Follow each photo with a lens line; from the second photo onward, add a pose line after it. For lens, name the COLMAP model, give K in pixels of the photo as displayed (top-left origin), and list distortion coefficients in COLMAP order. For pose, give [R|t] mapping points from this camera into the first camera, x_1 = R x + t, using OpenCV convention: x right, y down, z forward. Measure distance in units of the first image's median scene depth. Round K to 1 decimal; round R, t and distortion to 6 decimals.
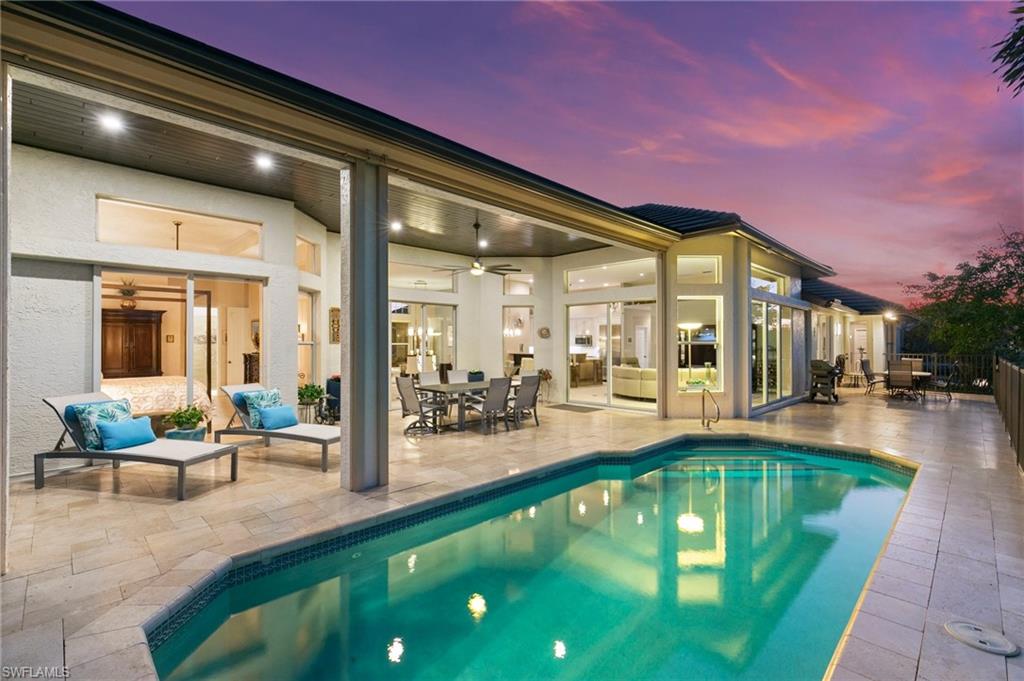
lens RADIAL K [[457.0, 0, 516.6], [0, 457.0, 342.0], [0, 0, 1]] dist [0.003289, 0.000197]
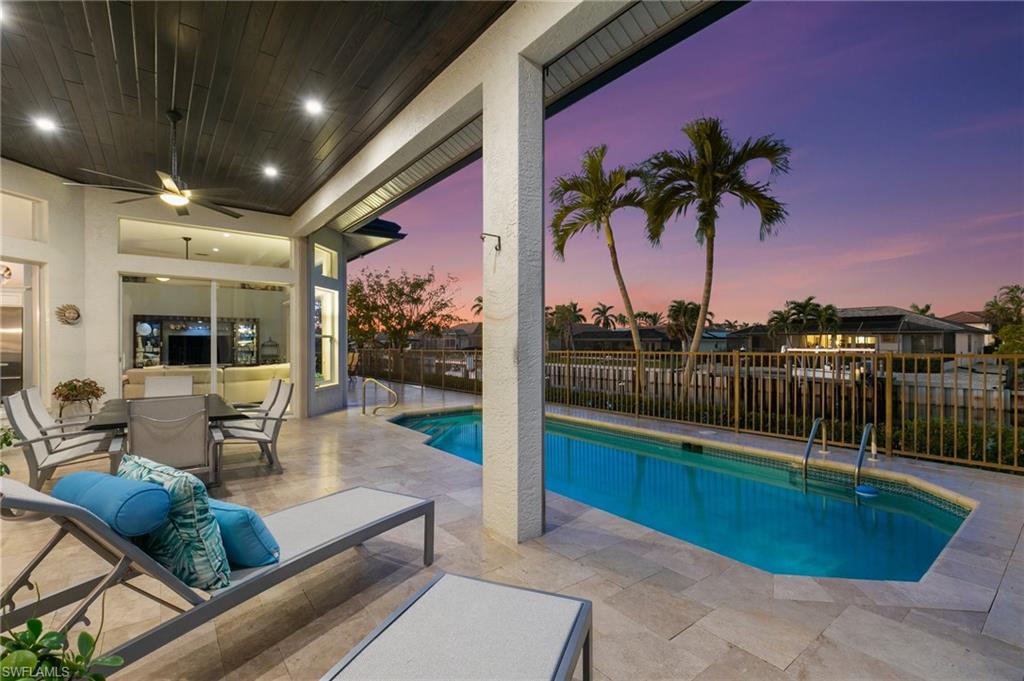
lens RADIAL K [[457.0, 0, 516.8], [0, 457.0, 348.5], [0, 0, 1]] dist [0.003289, 0.000197]
pose [[0.118540, 0.007182, 0.992923, -1.150931], [-0.010109, 0.999931, -0.006026, 0.053873], [-0.992898, -0.009323, 0.118604, 1.043841]]
